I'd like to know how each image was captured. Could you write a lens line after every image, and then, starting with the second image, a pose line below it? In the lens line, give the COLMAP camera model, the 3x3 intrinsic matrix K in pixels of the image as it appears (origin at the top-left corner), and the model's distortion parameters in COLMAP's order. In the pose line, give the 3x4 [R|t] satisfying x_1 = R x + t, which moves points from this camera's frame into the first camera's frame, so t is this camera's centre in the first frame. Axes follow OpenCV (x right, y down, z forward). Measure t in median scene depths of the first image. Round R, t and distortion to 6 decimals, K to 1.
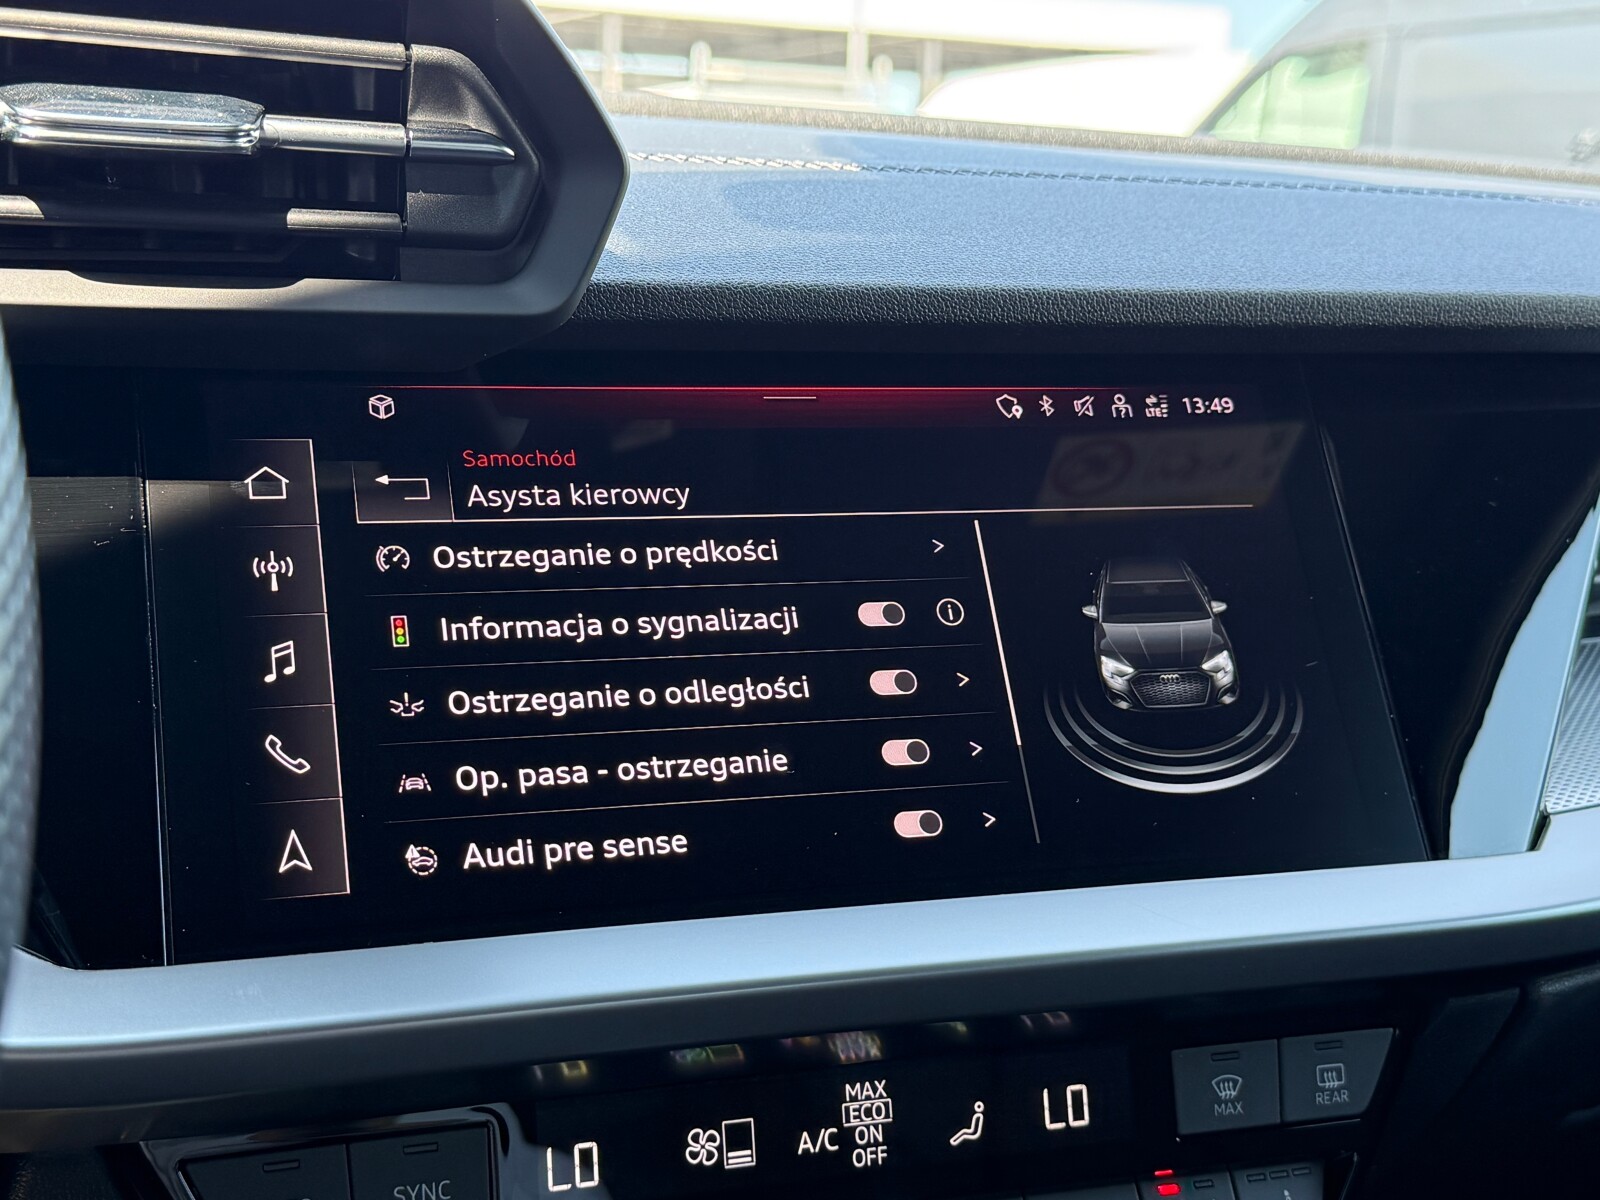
lens RADIAL K [[2203.4, 0, 801.4], [0, 2203.4, 601.6], [0, 0, 1]] dist [0.086561, 0.000000]
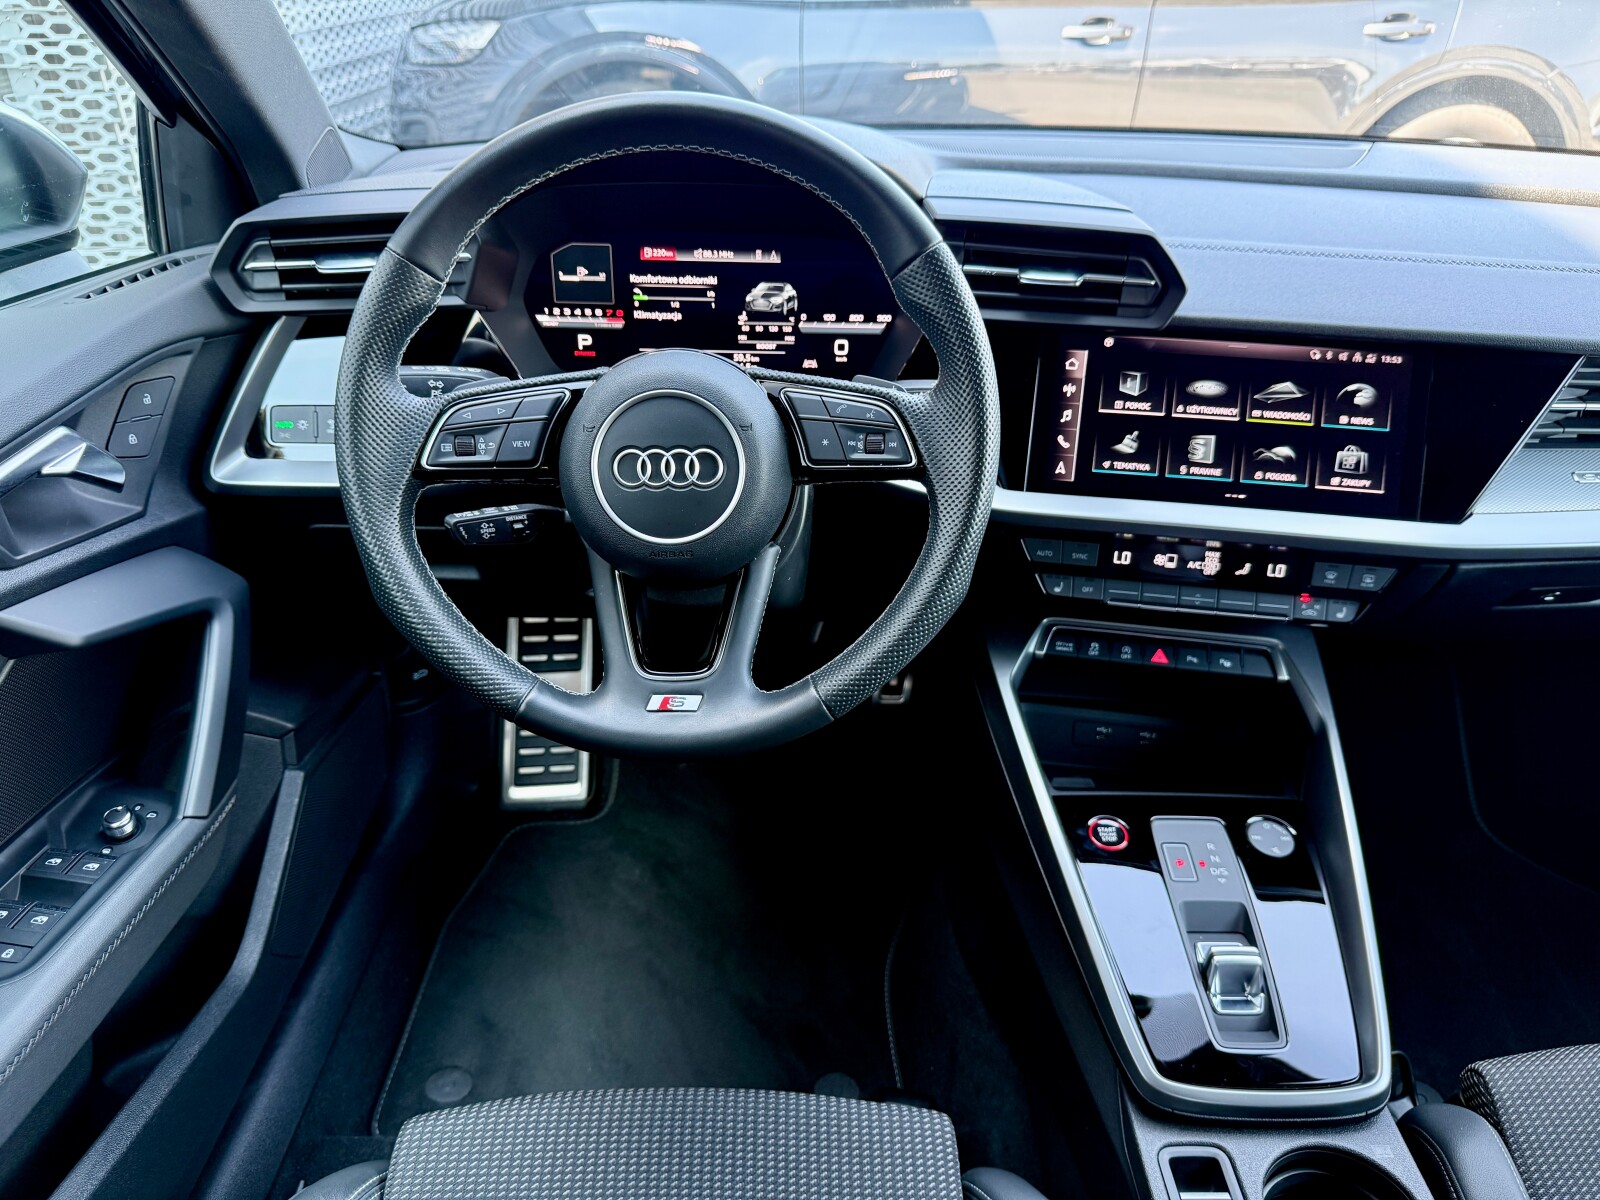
lens RADIAL K [[1137.9, 0, 787.9], [0, 1137.9, 604.9], [0, 0, 1]] dist [0.052797, -0.087178]
pose [[0.862275, 0.234231, -0.449018, 0.281504], [-0.062125, 0.928842, 0.365230, -0.327301], [0.502615, -0.287033, 0.815469, -0.850231]]
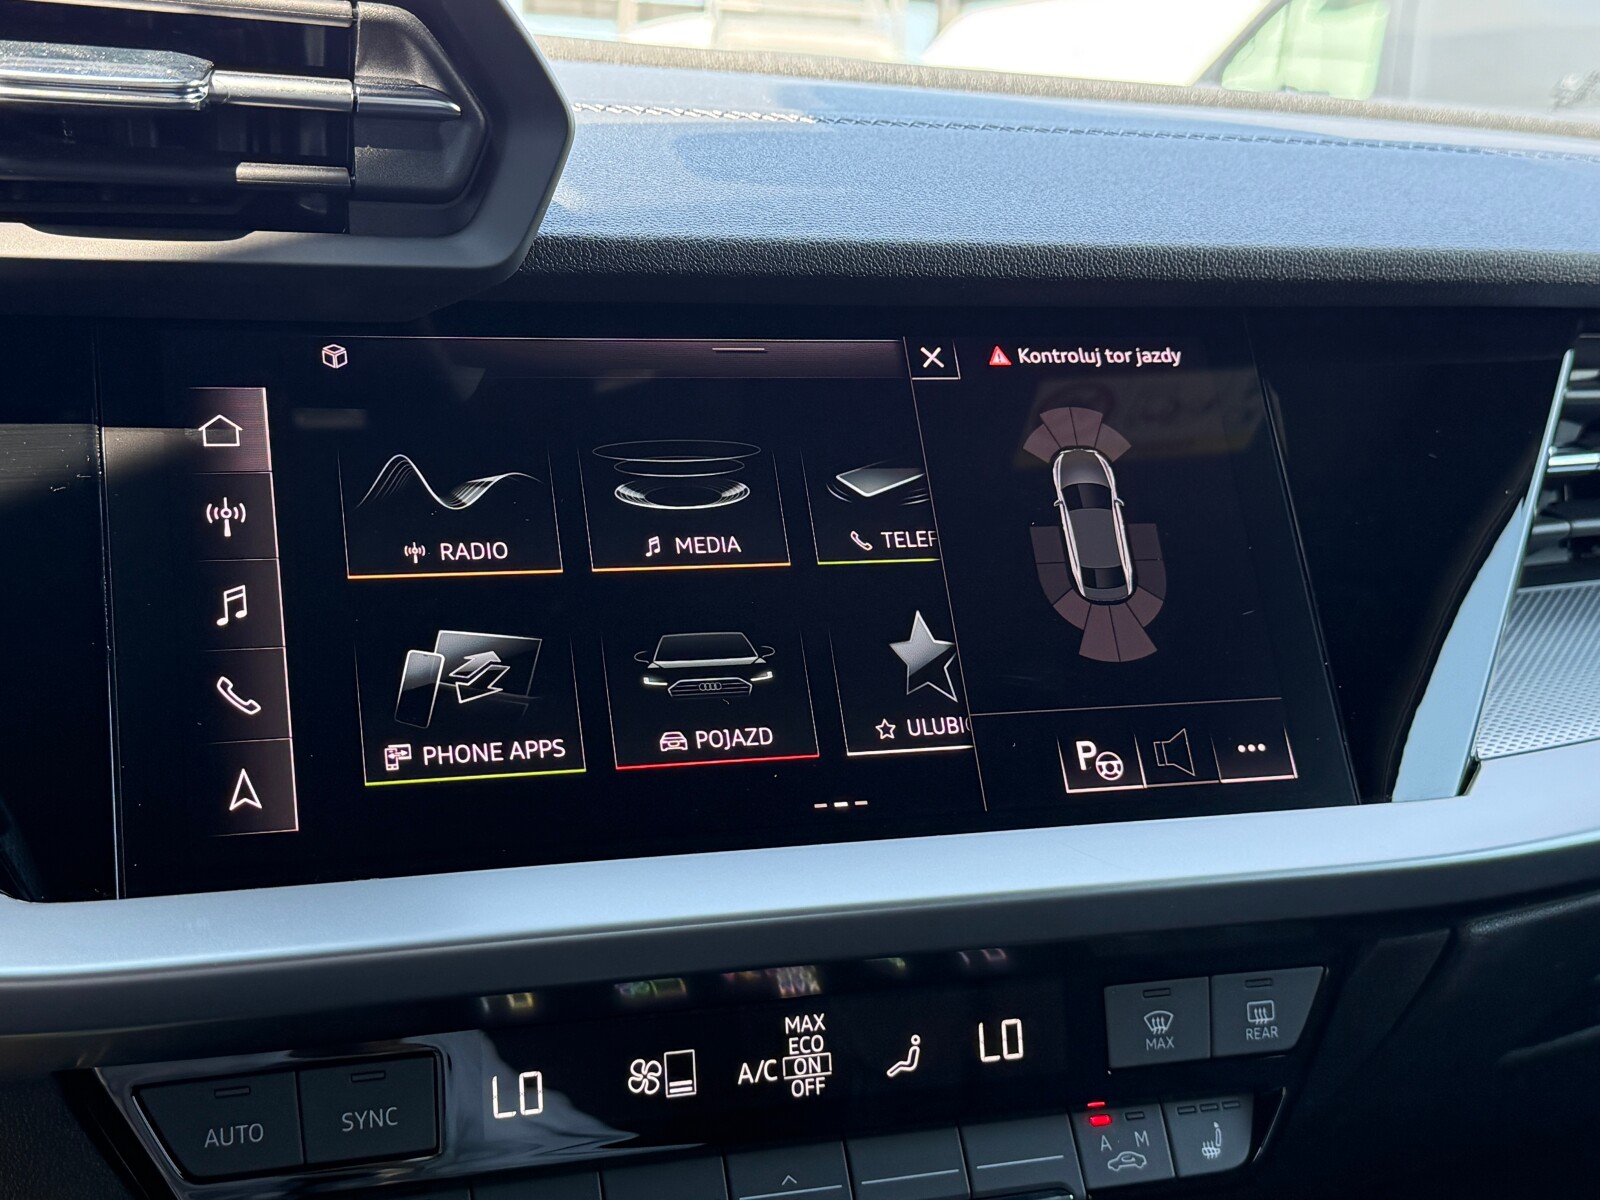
lens RADIAL K [[2203.4, 0, 802.4], [0, 2203.4, 595.0], [0, 0, 1]] dist [0.086561, 0.000000]
pose [[0.999955, 0.006470, -0.006999, 0.033413], [-0.006278, 0.999613, 0.027082, -0.006662], [0.007171, -0.027037, 0.999609, -0.024517]]
